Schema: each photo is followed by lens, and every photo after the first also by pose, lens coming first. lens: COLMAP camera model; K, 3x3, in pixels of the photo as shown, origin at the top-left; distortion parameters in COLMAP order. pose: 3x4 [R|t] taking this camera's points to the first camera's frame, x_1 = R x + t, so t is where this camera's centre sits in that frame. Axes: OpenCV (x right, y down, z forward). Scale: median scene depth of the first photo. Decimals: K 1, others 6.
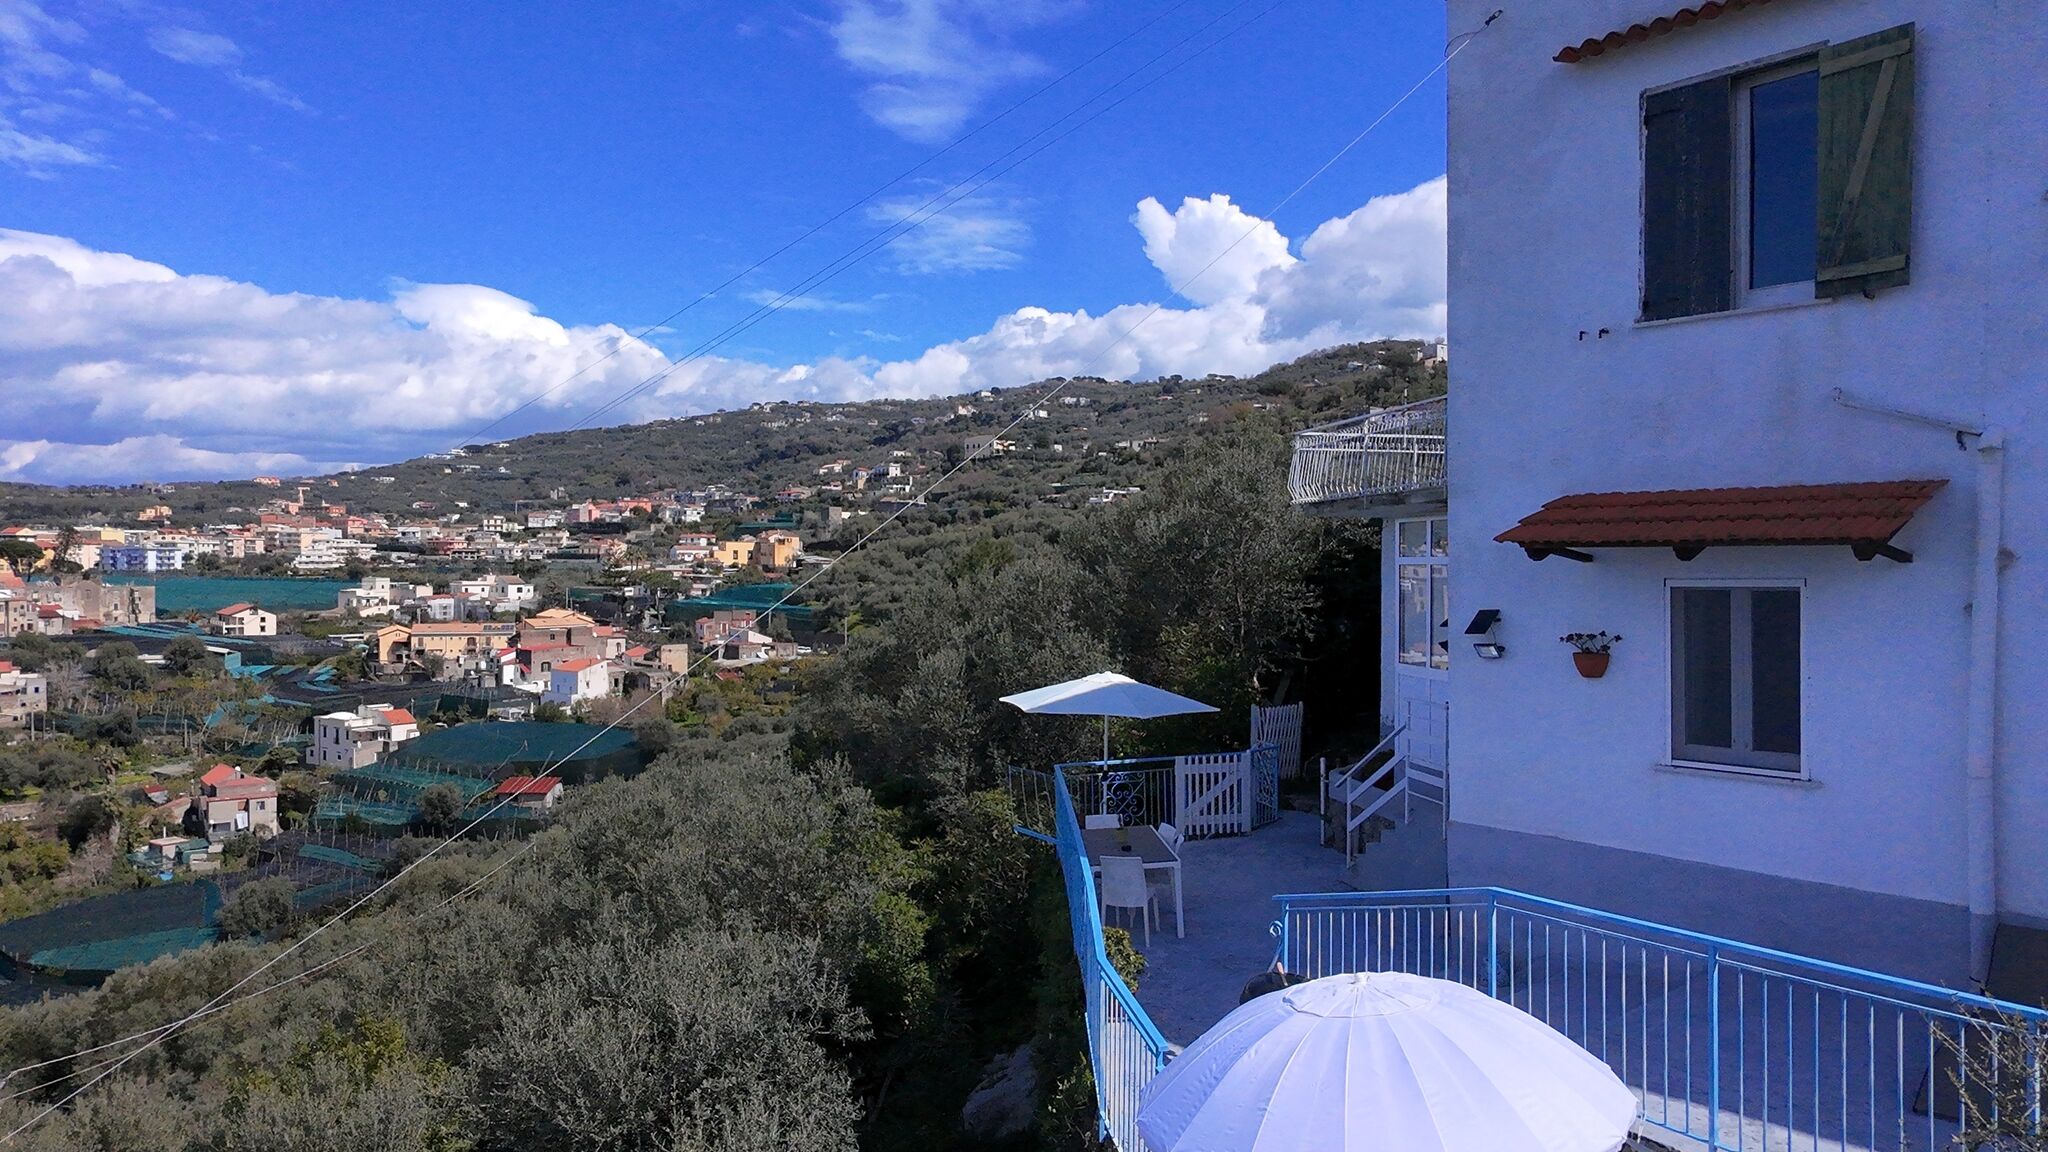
lens RADIAL K [[1293.8, 0, 1024.3], [0, 1293.8, 574.9], [0, 0, 1]] dist [0.008215, -0.006177]
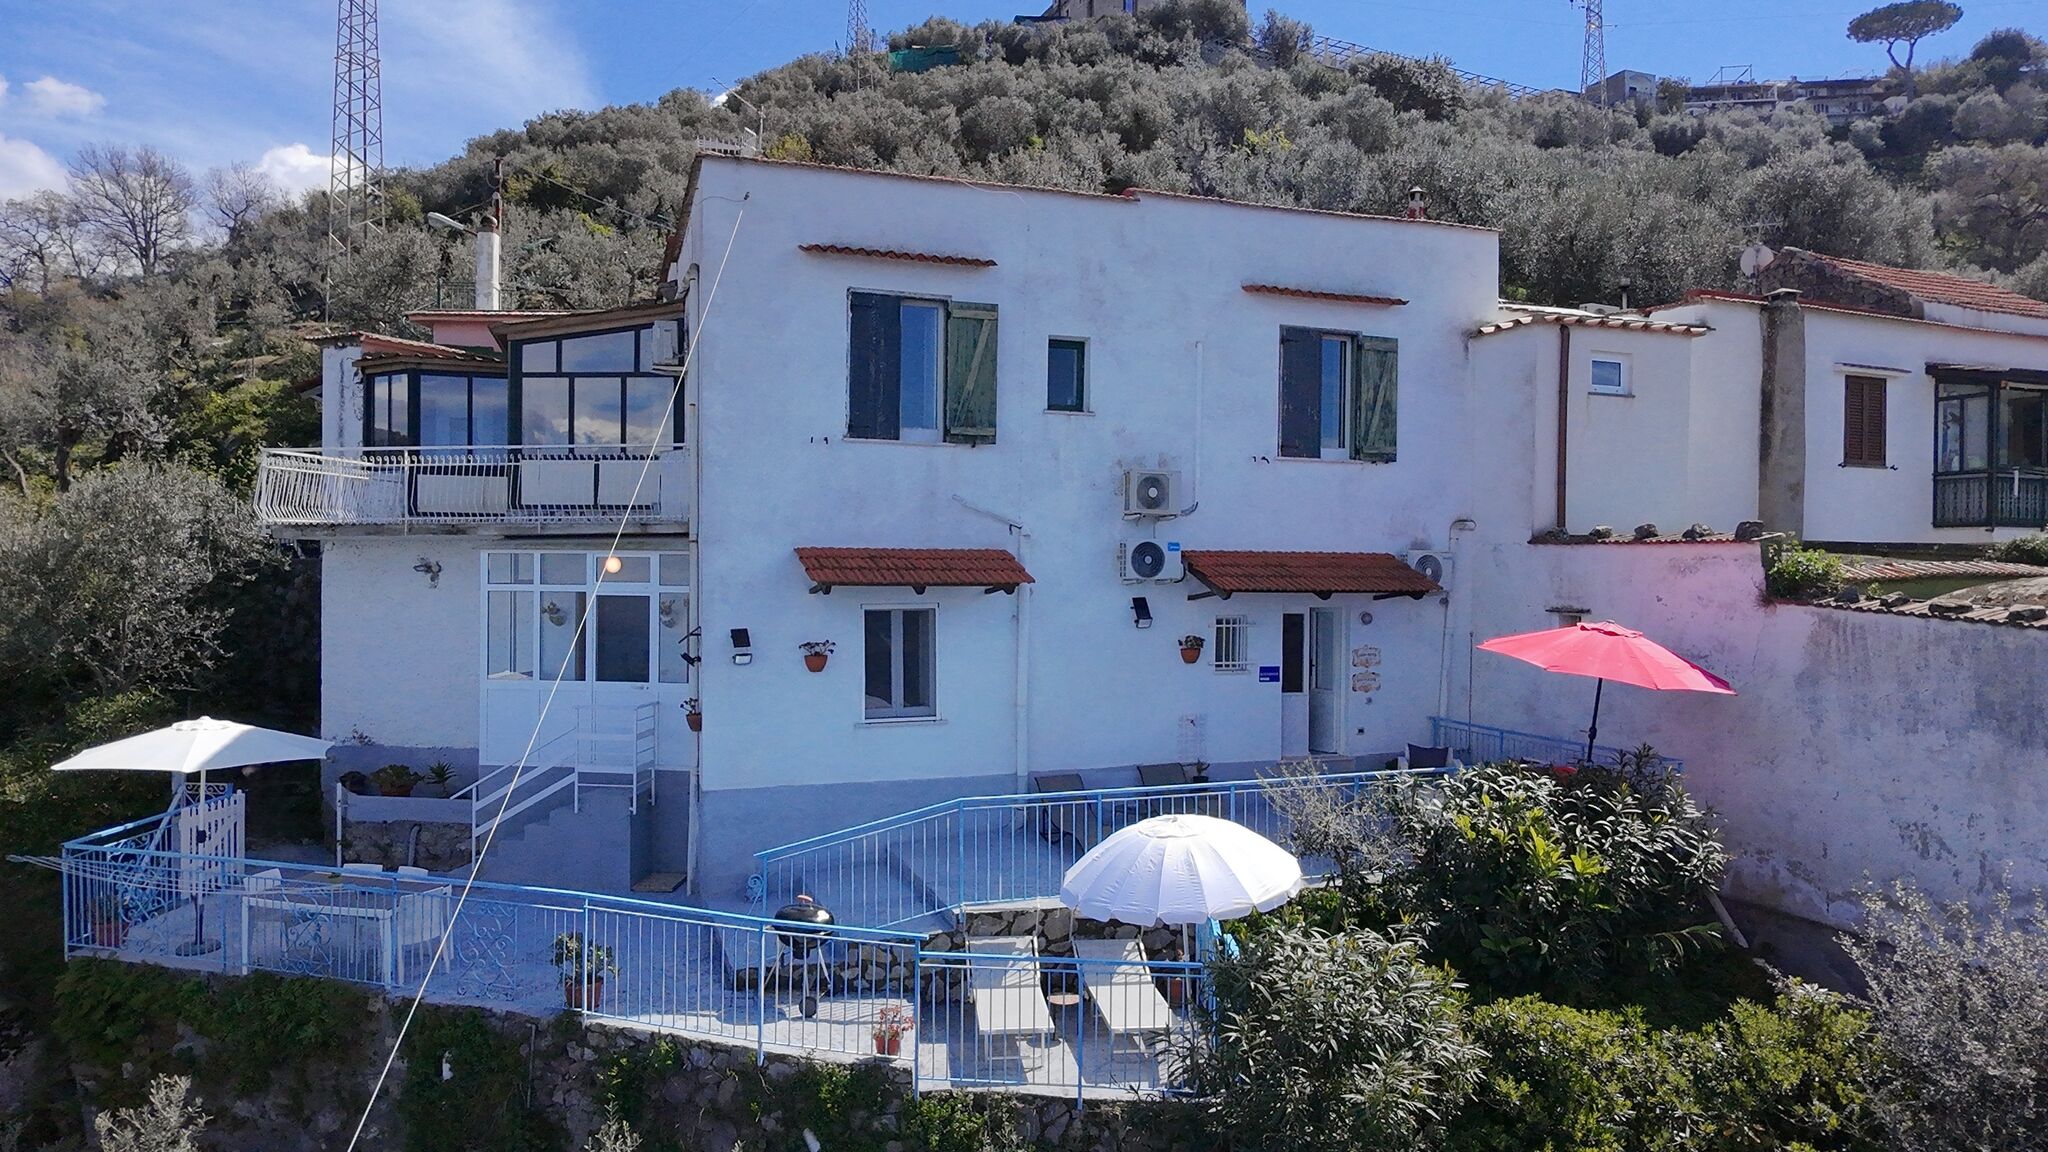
lens RADIAL K [[1293.8, 0, 1034.8], [0, 1293.8, 584.0], [0, 0, 1]] dist [0.008215, -0.006177]
pose [[0.332313, -0.011140, 0.943103, -0.938045], [0.000361, 0.999932, 0.011684, -0.041075], [-0.943169, -0.003542, 0.332294, 0.293501]]
